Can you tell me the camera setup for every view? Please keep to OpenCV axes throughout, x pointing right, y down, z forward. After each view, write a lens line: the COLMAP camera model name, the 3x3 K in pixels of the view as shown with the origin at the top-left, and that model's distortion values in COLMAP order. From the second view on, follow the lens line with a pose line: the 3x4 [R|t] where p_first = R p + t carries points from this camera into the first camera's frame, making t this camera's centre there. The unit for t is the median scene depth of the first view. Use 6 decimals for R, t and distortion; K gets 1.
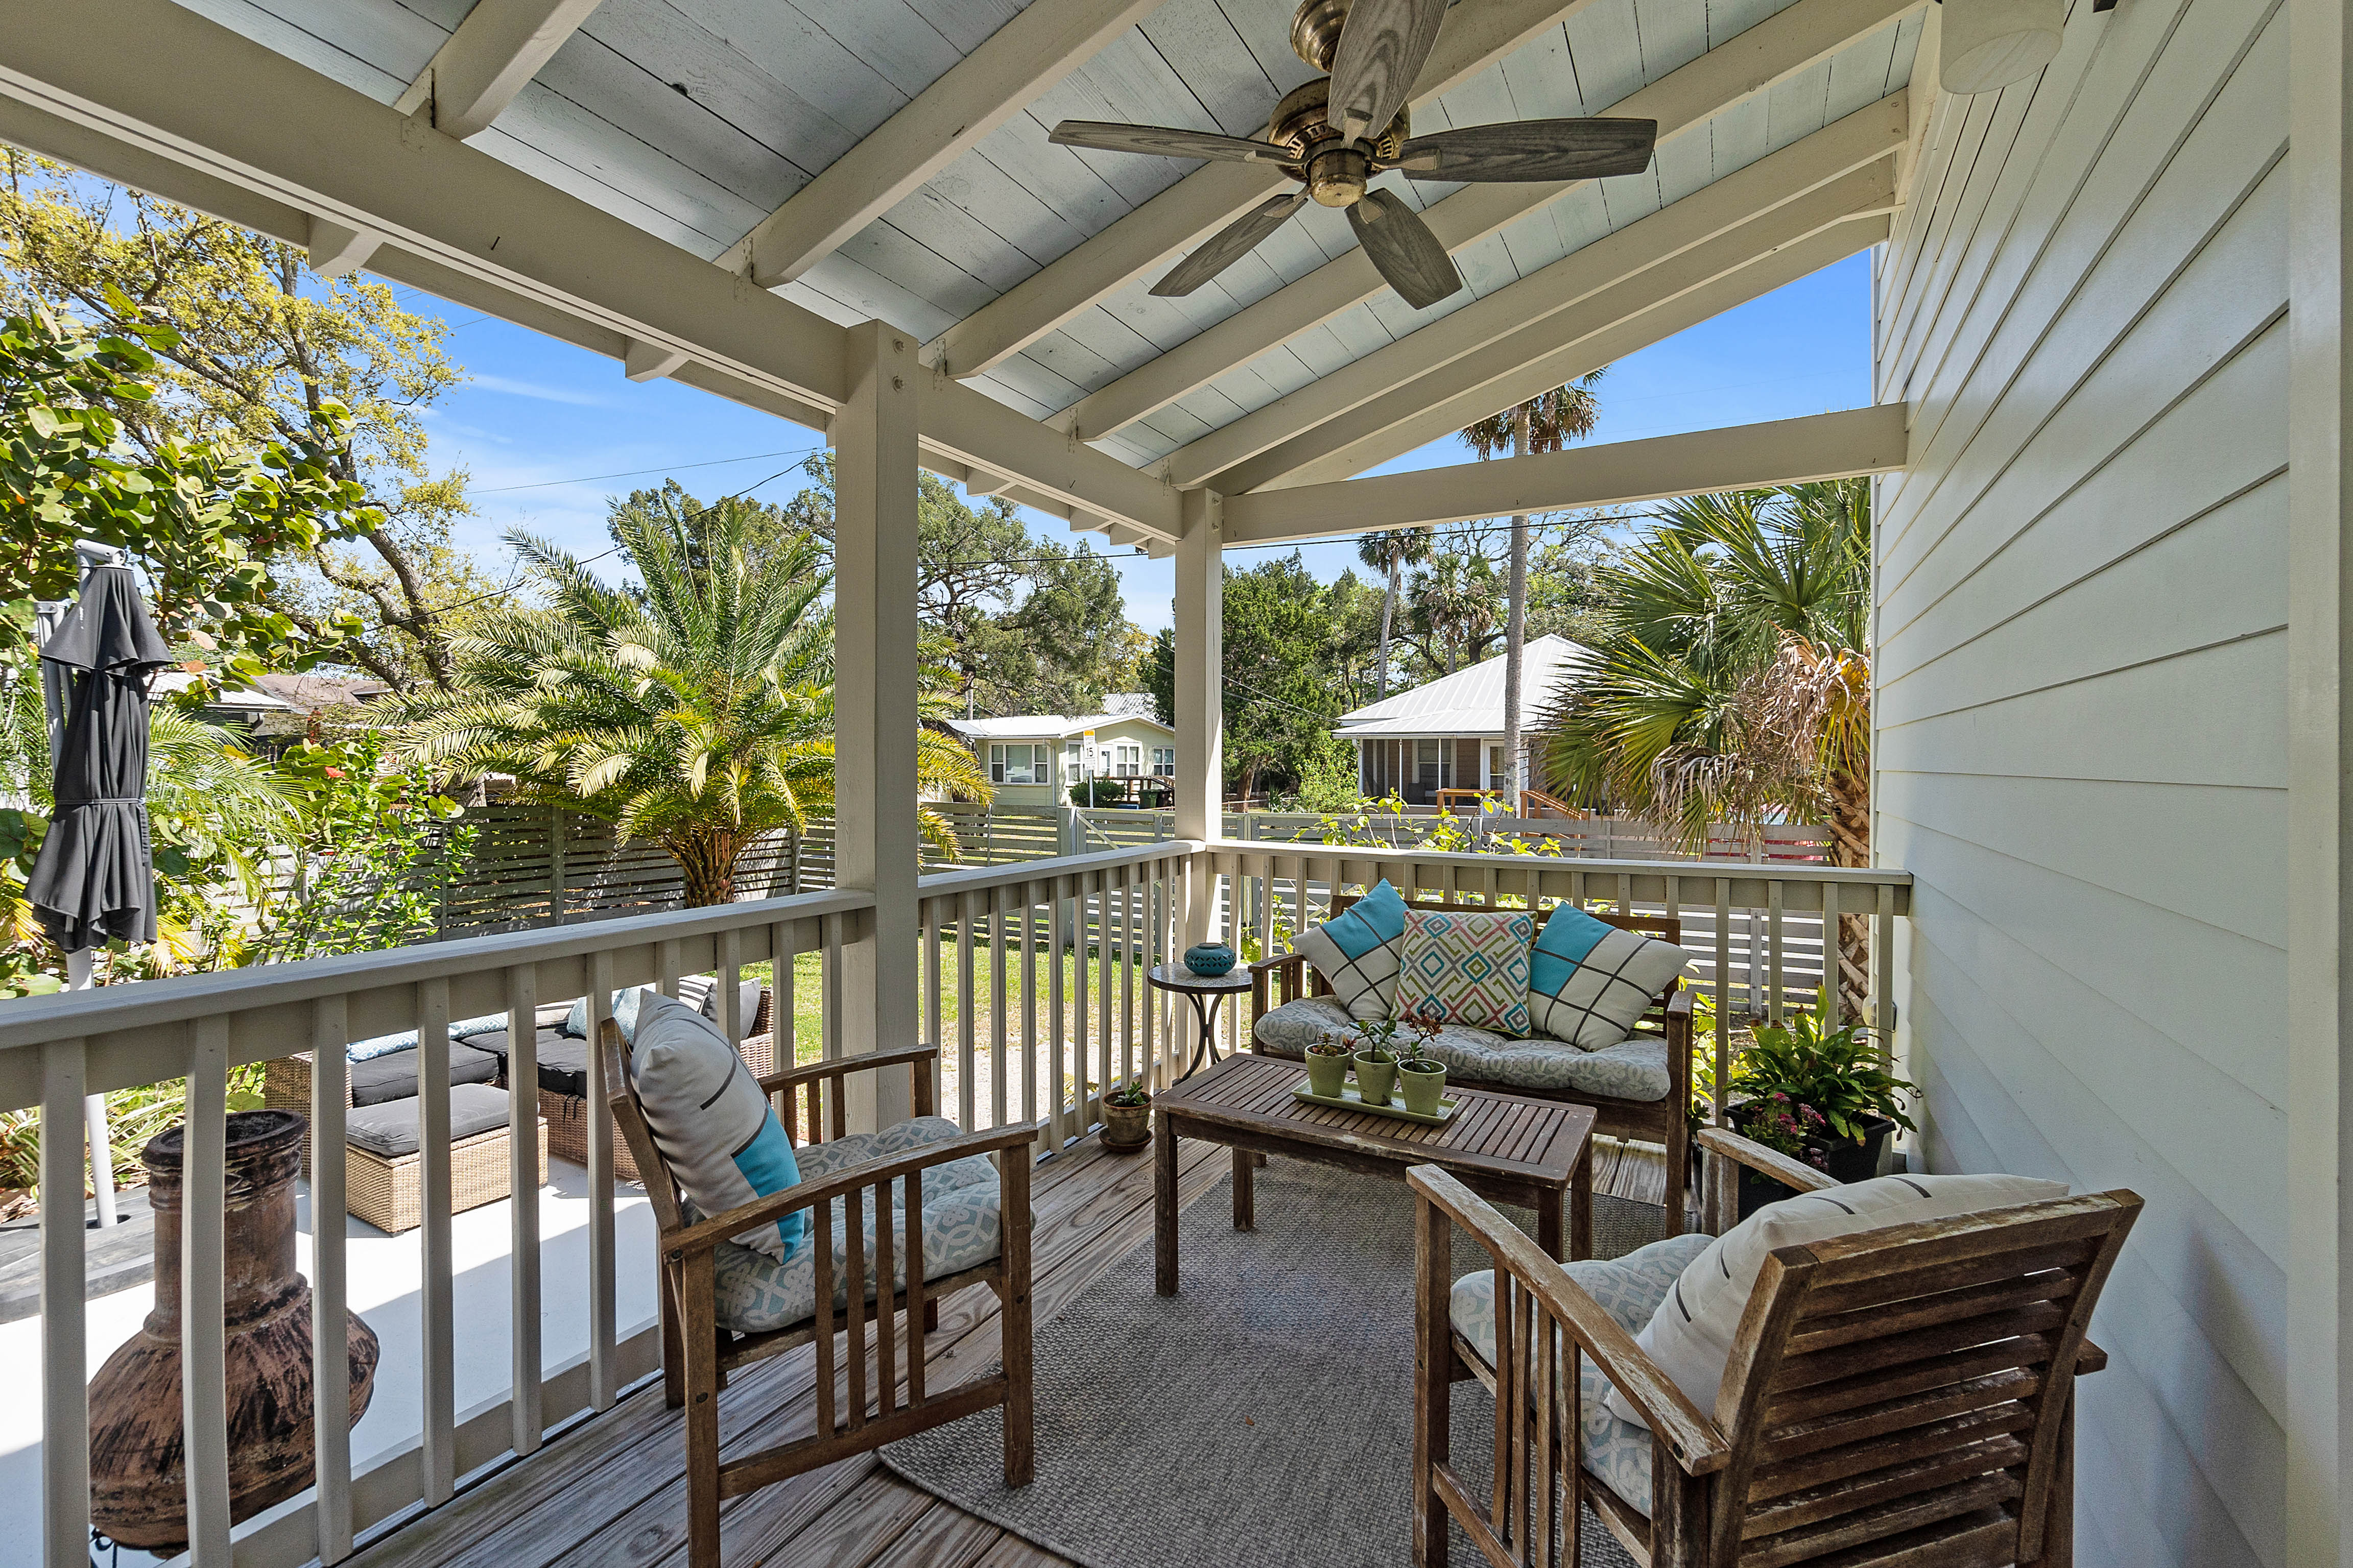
lens RADIAL K [[1012.8, 0, 1168.2], [0, 1012.8, 771.3], [0, 0, 1]] dist [-0.002912, -0.000107]
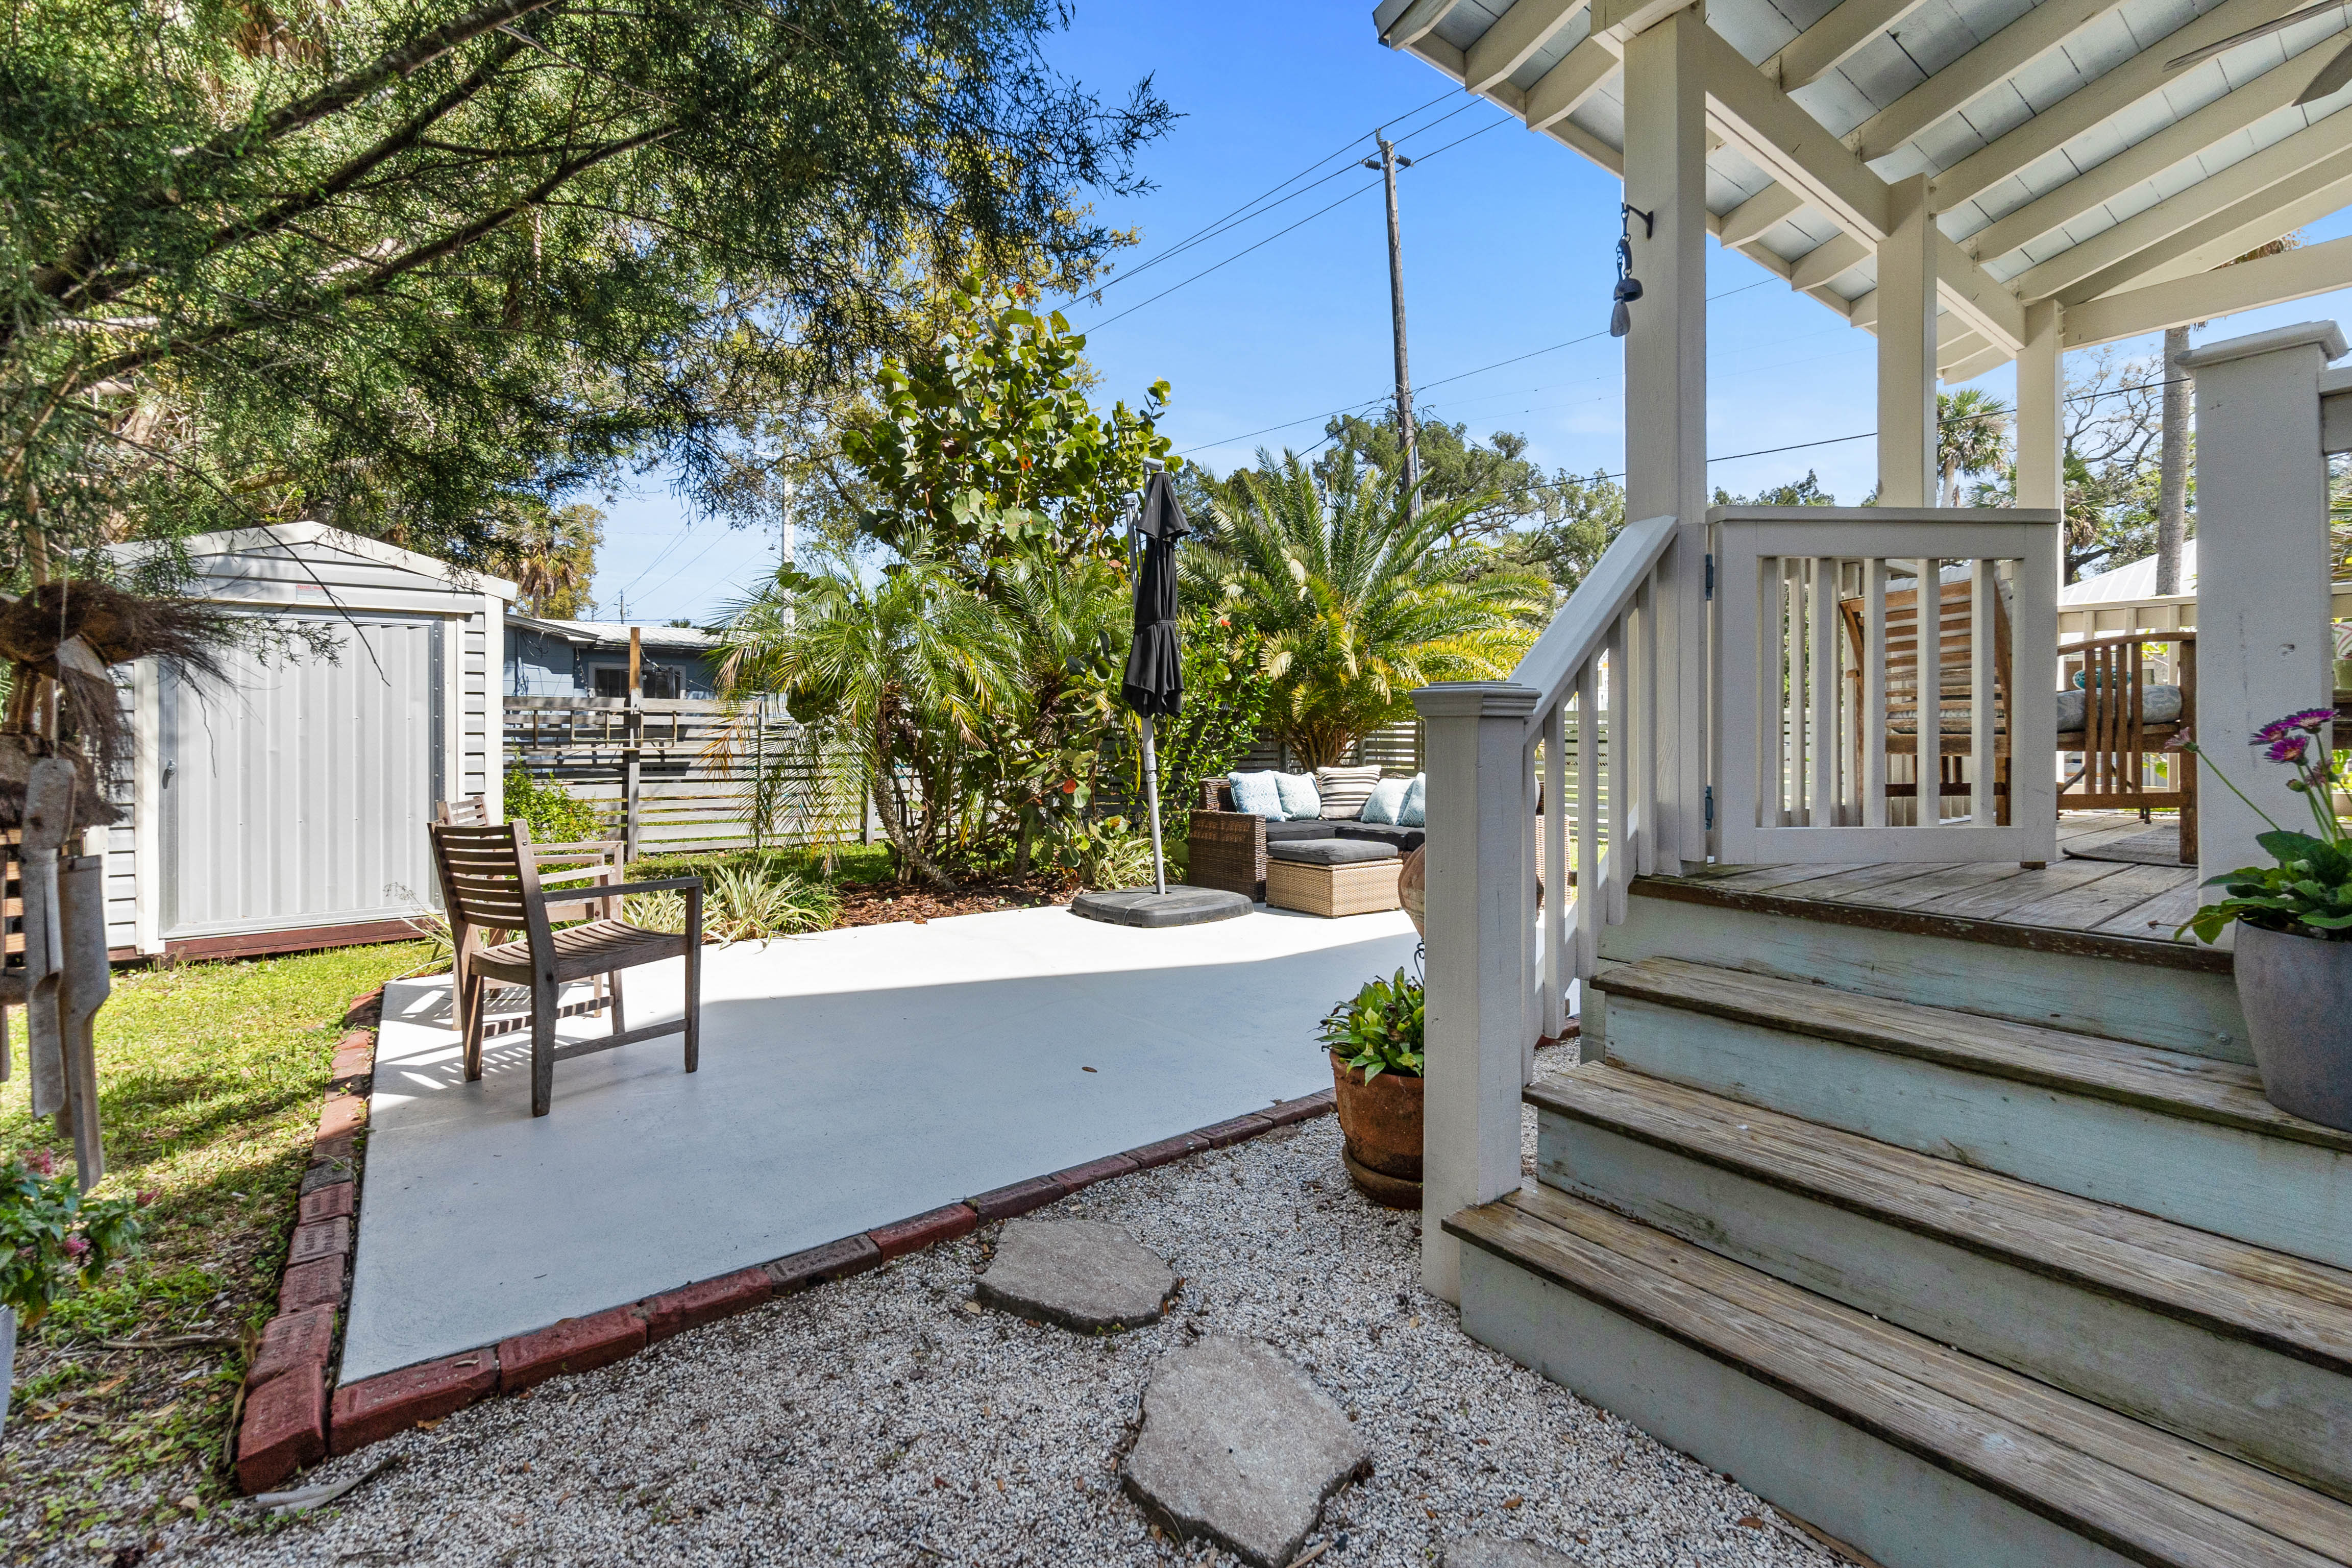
lens RADIAL K [[1031.3, 0, 1177.0], [0, 1031.3, 734.4], [0, 0, 1]] dist [0.004160, 0.000114]
pose [[0.922740, -0.006277, -0.385371, -0.081512], [0.001355, 0.999914, -0.013041, 0.043670], [0.385420, 0.011512, 0.922669, -0.089444]]
